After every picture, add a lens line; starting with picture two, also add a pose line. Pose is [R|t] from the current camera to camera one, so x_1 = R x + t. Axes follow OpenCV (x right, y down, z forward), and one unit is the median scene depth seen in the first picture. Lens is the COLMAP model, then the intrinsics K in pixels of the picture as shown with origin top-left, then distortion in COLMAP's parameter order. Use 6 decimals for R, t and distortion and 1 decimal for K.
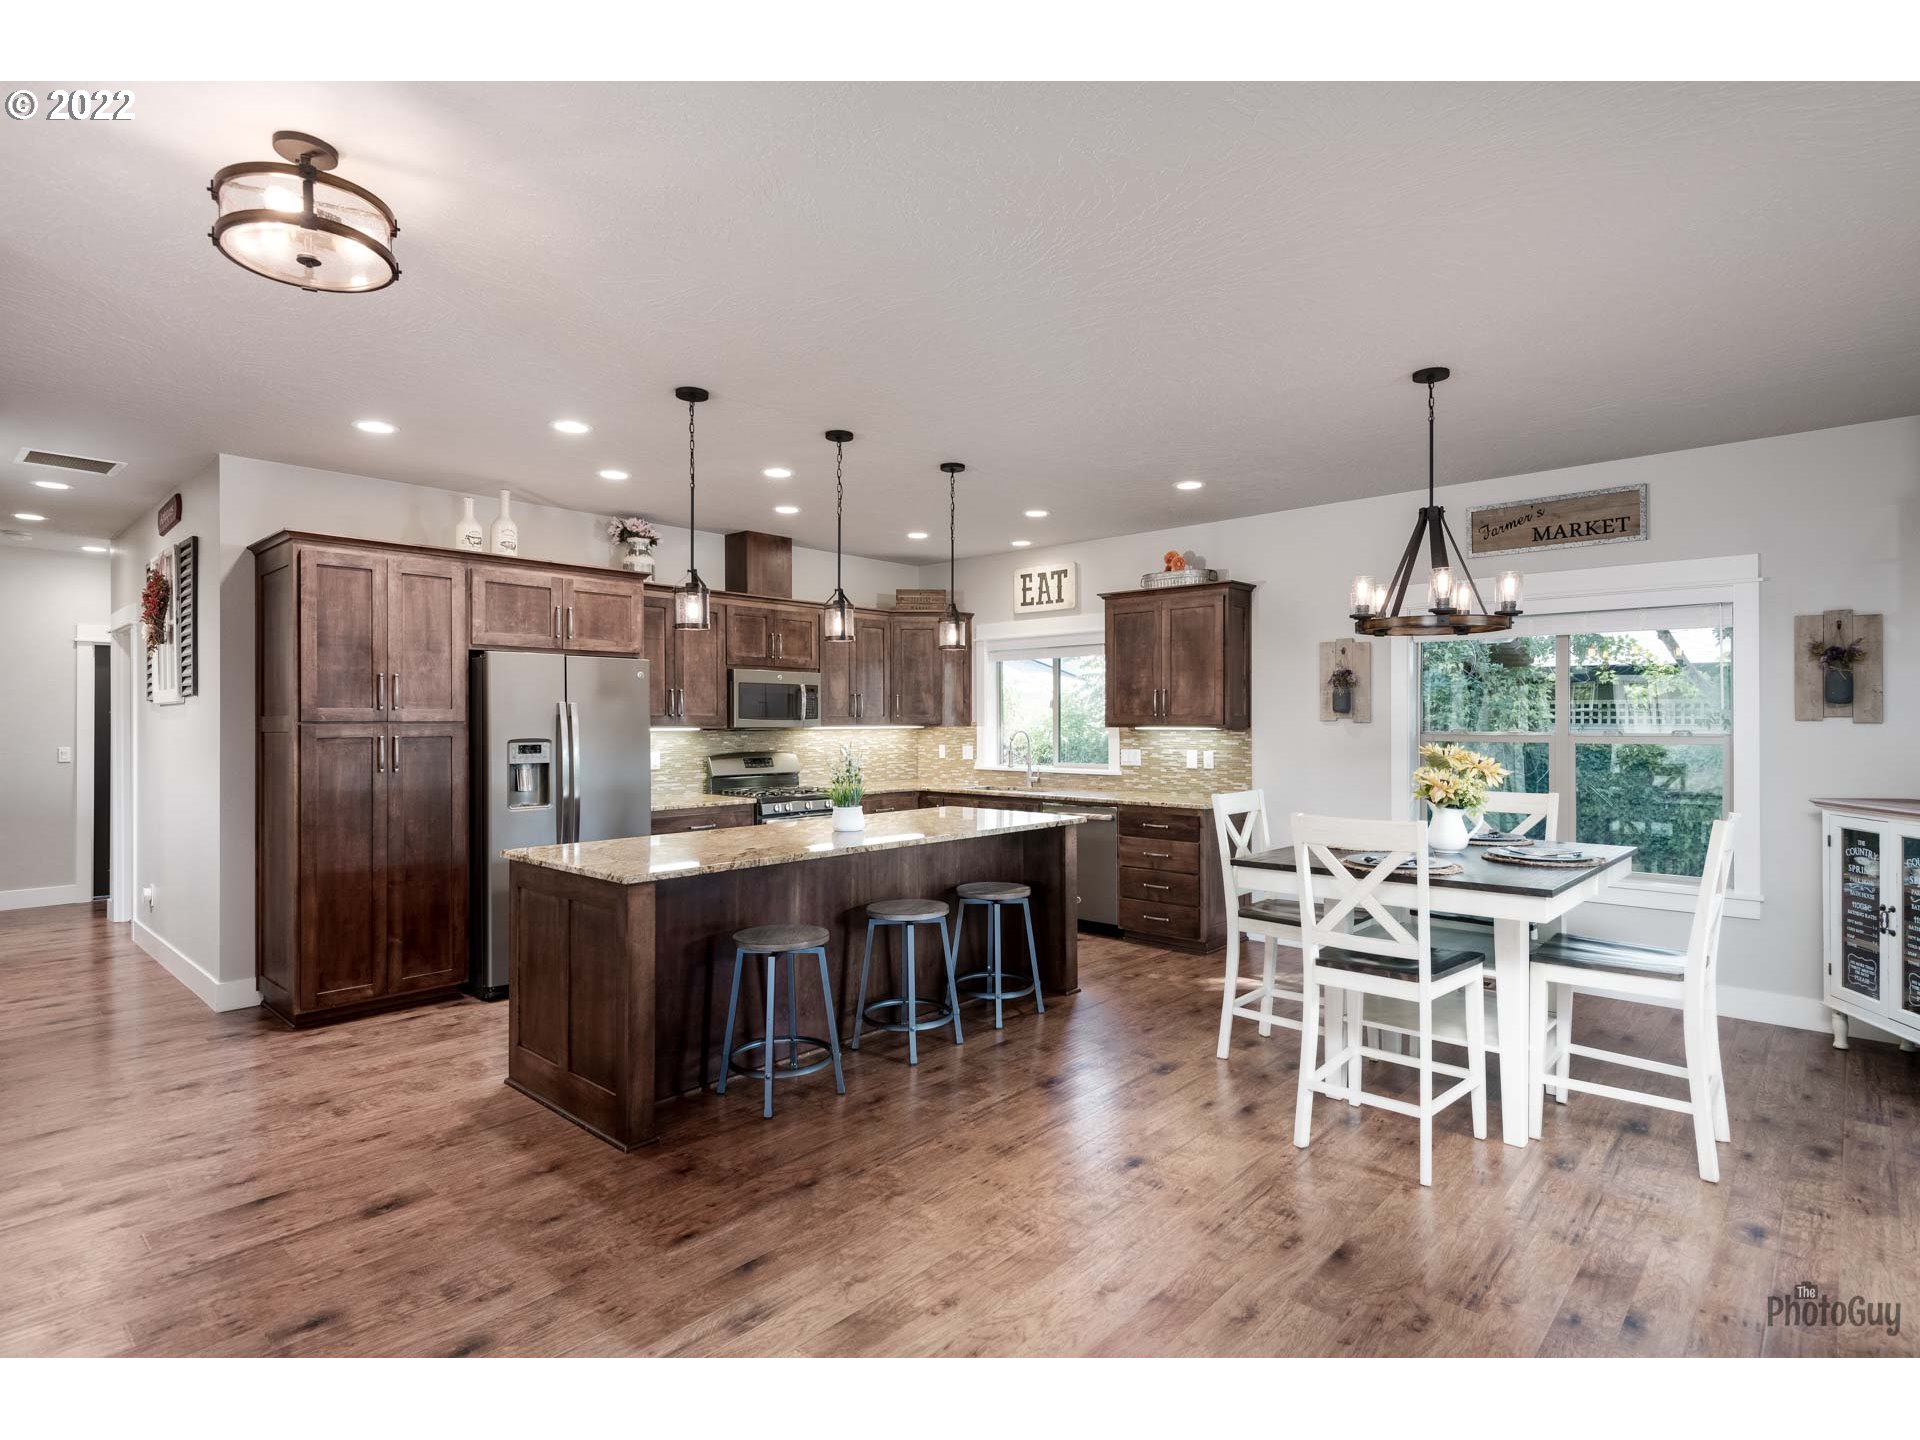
lens RADIAL K [[976.5, 0, 965.9], [0, 976.5, 717.0], [0, 0, 1]] dist [0.036114, -0.029508]
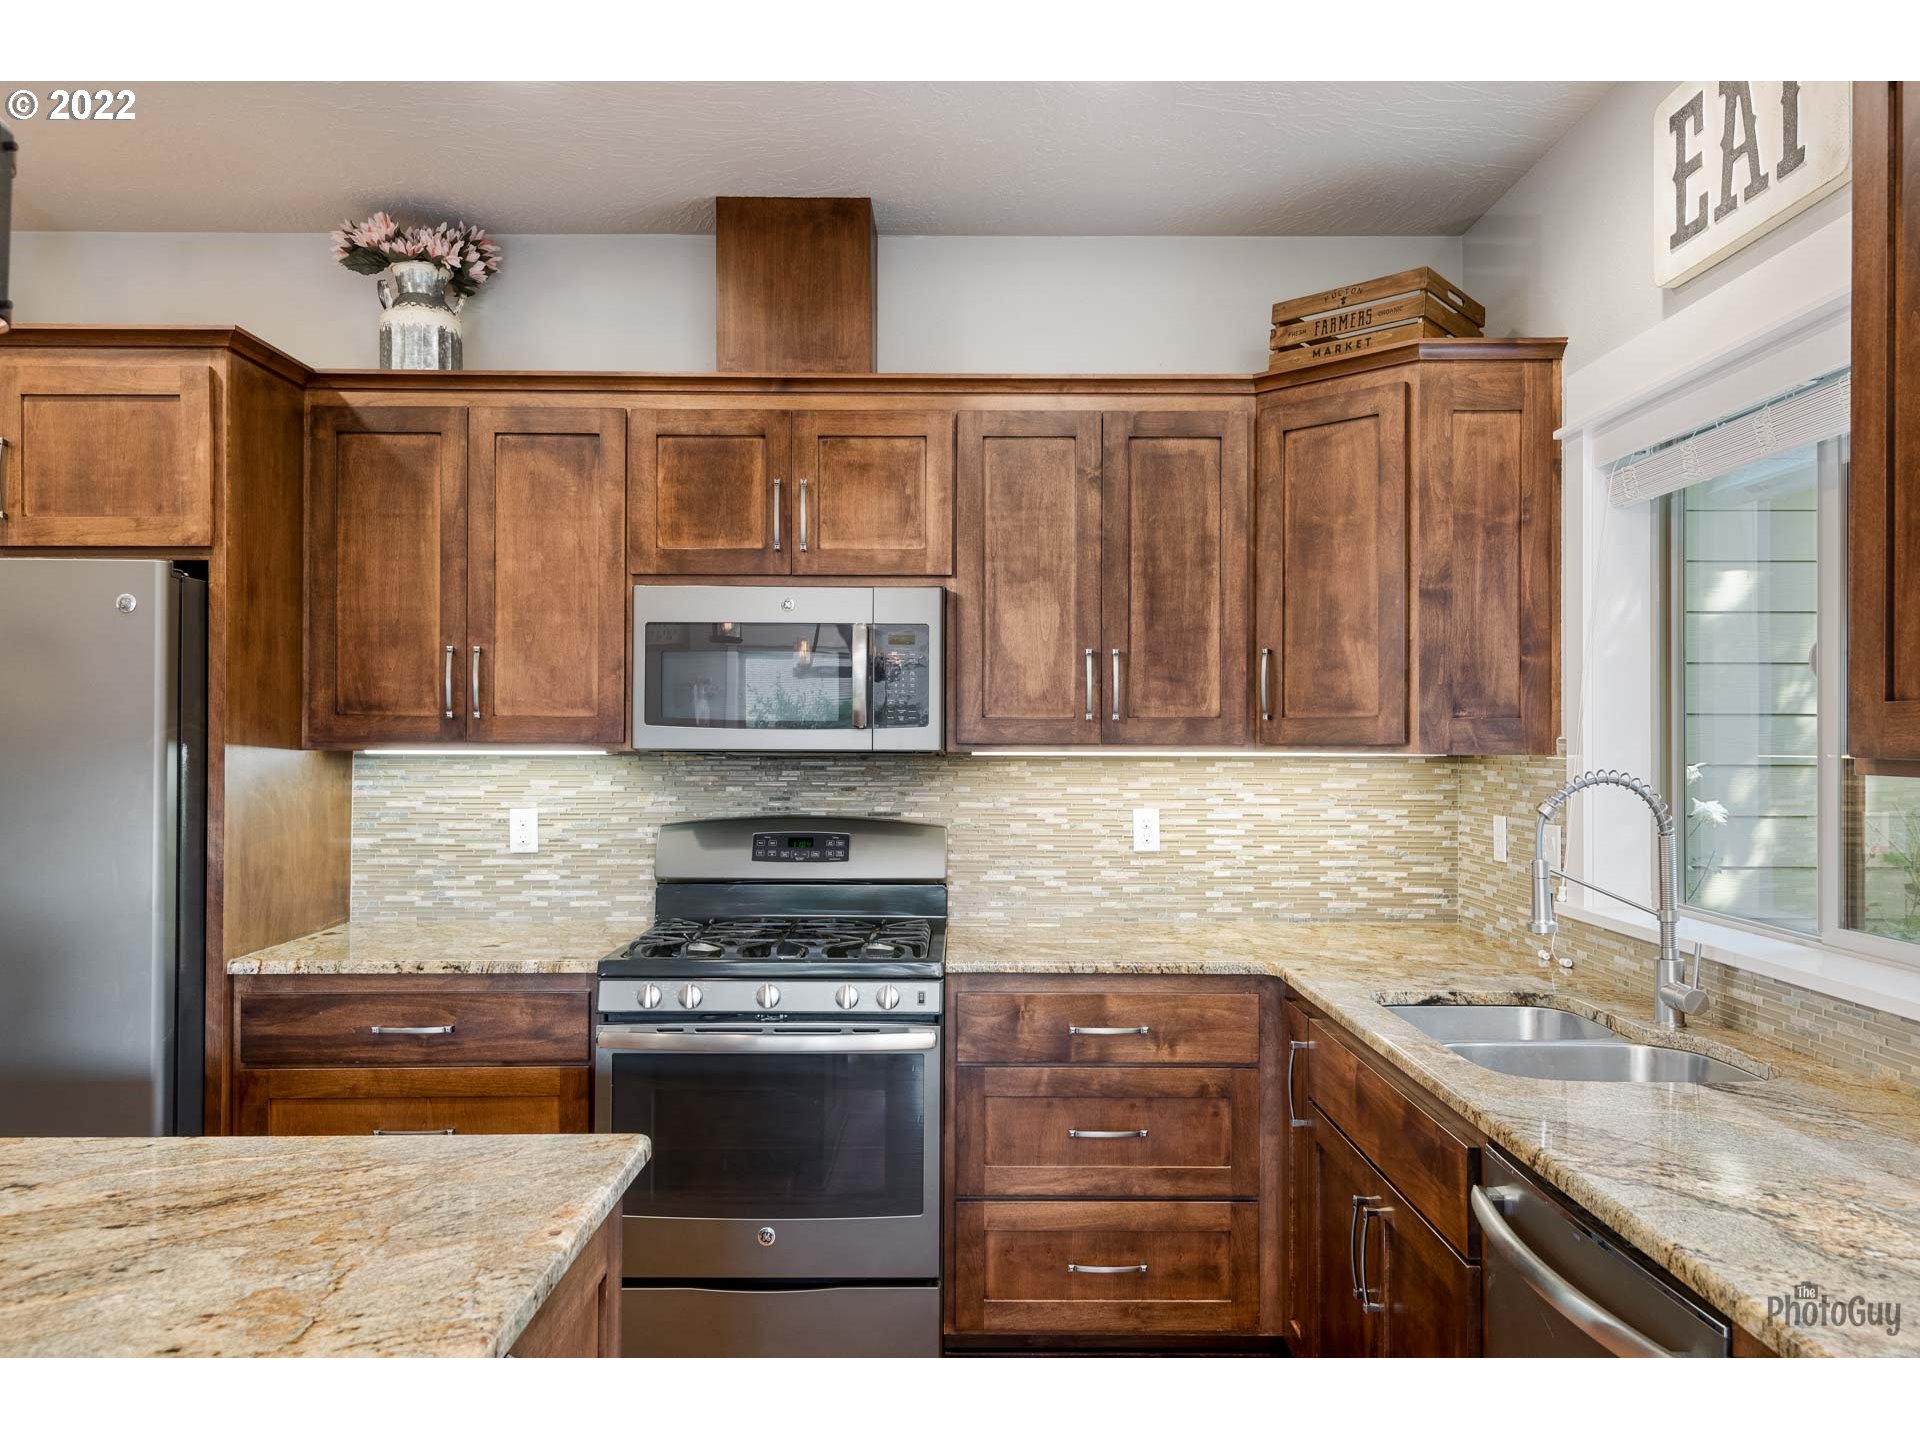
lens RADIAL K [[1418.5, 0, 960.0], [0, 1418.5, 720.0], [0, 0, 1]] dist [0.031096, -0.002844]
pose [[0.673129, -0.002289, -0.739521, 0.260501], [-0.001282, 0.999990, -0.004263, 0.002441], [0.739524, 0.003818, 0.673119, 0.845504]]
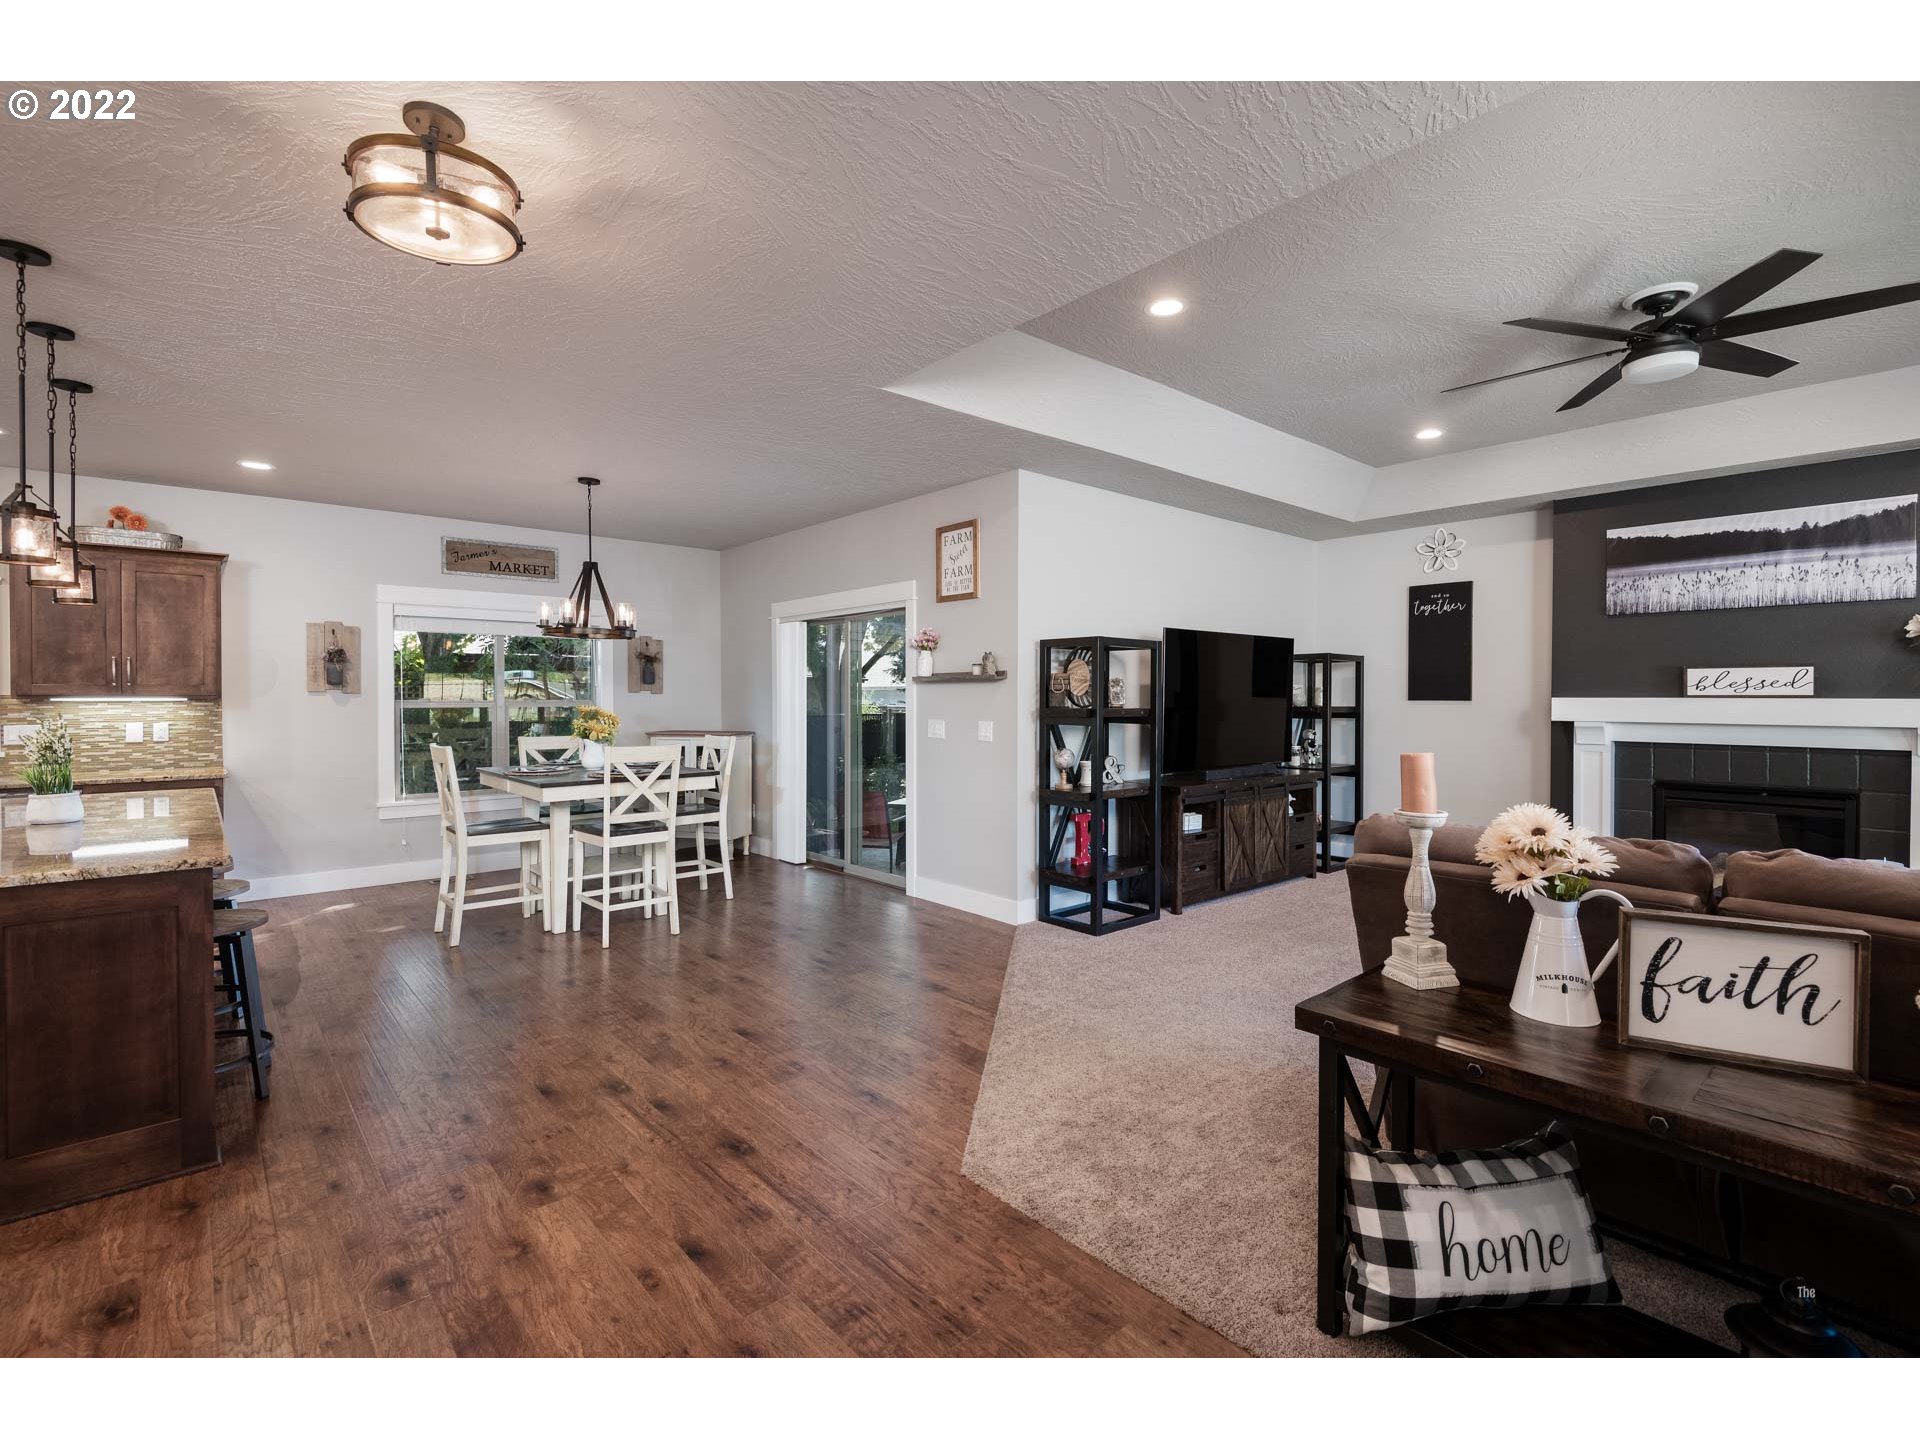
lens RADIAL K [[873.3, 0, 968.3], [0, 873.3, 707.0], [0, 0, 1]] dist [0.029113, -0.018262]
pose [[0.108859, -0.009987, 0.994007, -0.599550], [-0.002804, 0.999942, 0.010354, 0.009238], [-0.994053, -0.003914, 0.108825, 0.135891]]
